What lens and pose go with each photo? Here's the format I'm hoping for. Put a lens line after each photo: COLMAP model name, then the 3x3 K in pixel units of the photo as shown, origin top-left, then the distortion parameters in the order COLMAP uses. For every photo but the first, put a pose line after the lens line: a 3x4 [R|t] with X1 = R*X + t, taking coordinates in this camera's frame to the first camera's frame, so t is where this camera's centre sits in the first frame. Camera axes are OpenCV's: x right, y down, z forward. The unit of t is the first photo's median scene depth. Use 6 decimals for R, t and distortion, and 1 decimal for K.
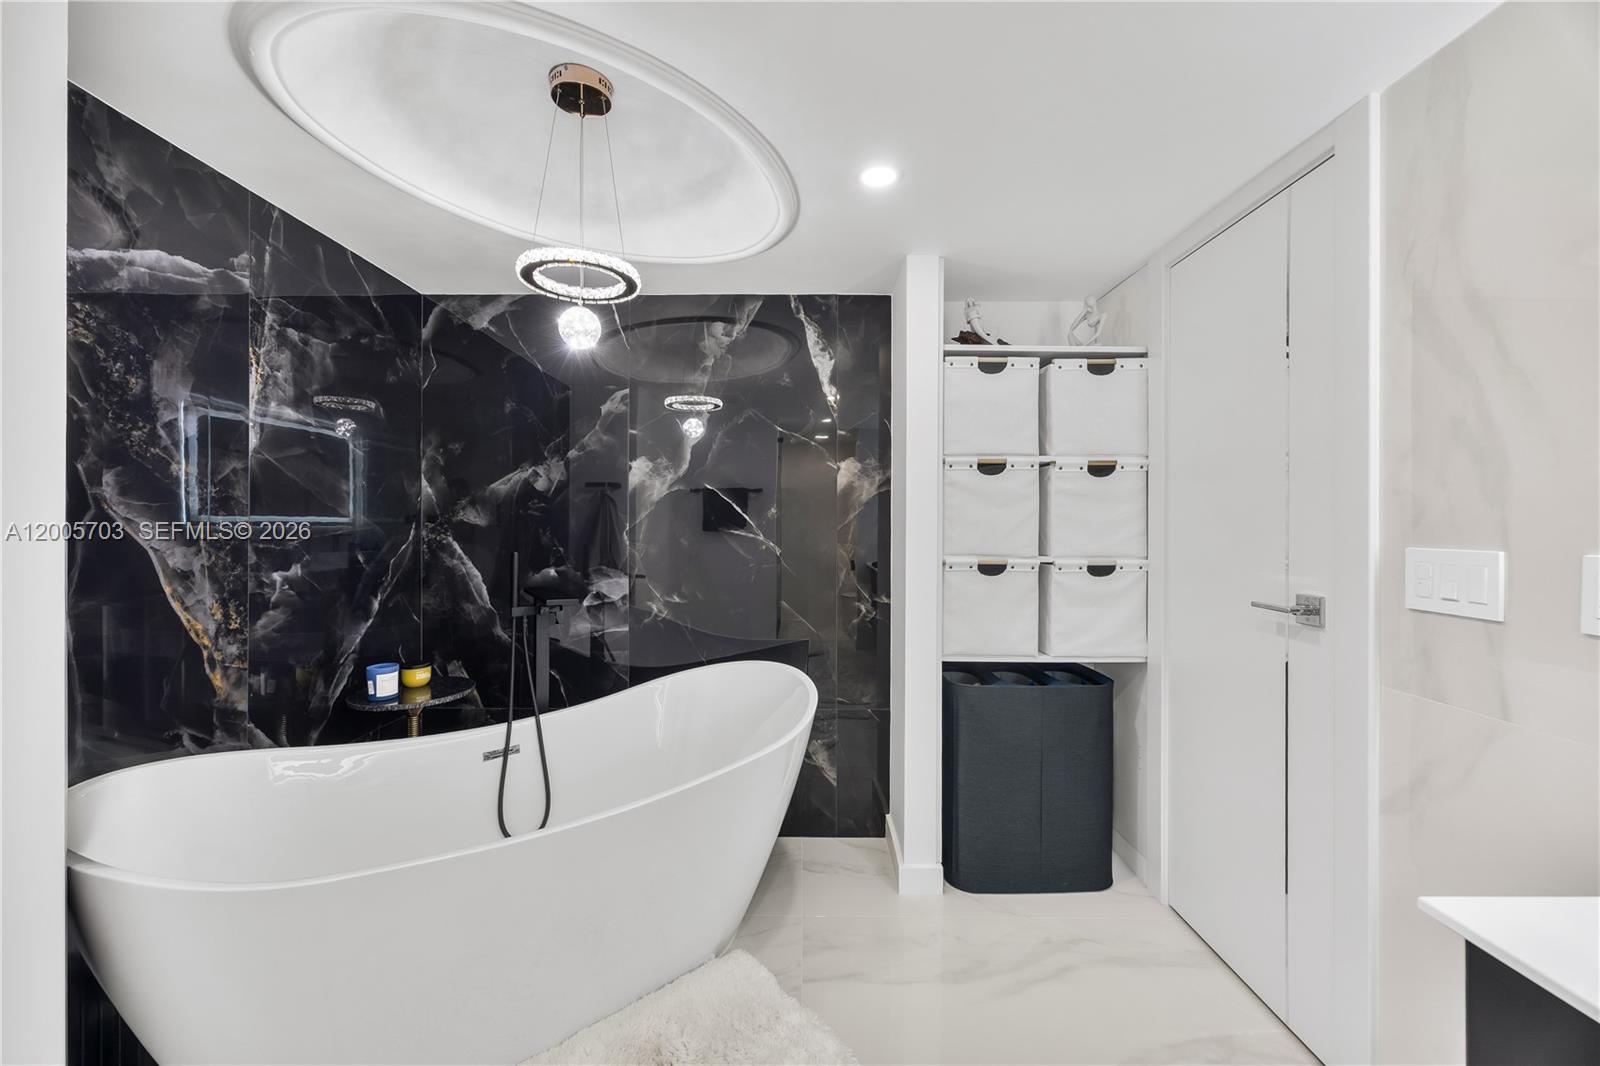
lens RADIAL K [[649.5, 0, 804.3], [0, 649.5, 522.6], [0, 0, 1]] dist [-0.002099, -0.000266]
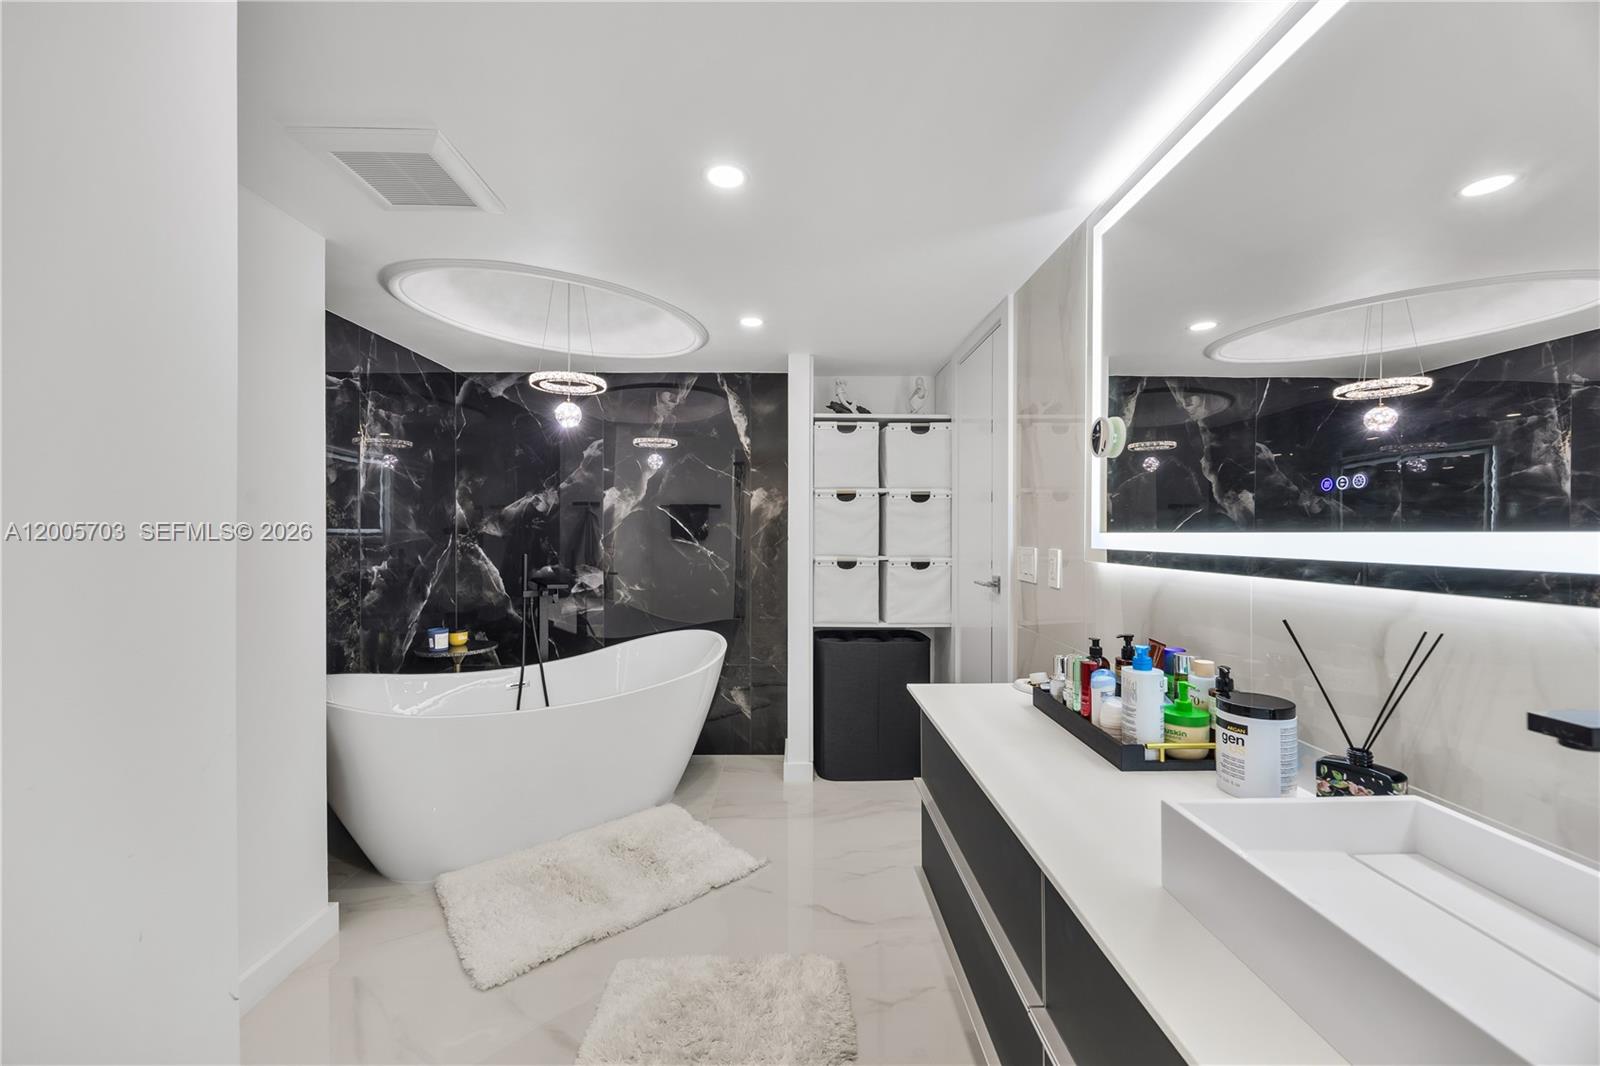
lens RADIAL K [[649.5, 0, 798.8], [0, 649.5, 537.8], [0, 0, 1]] dist [-0.002099, -0.000266]
pose [[0.999970, -0.001892, 0.007515, 0.166807], [0.001828, 0.999962, 0.008553, -0.003064], [-0.007531, -0.008539, 0.999935, -0.481678]]
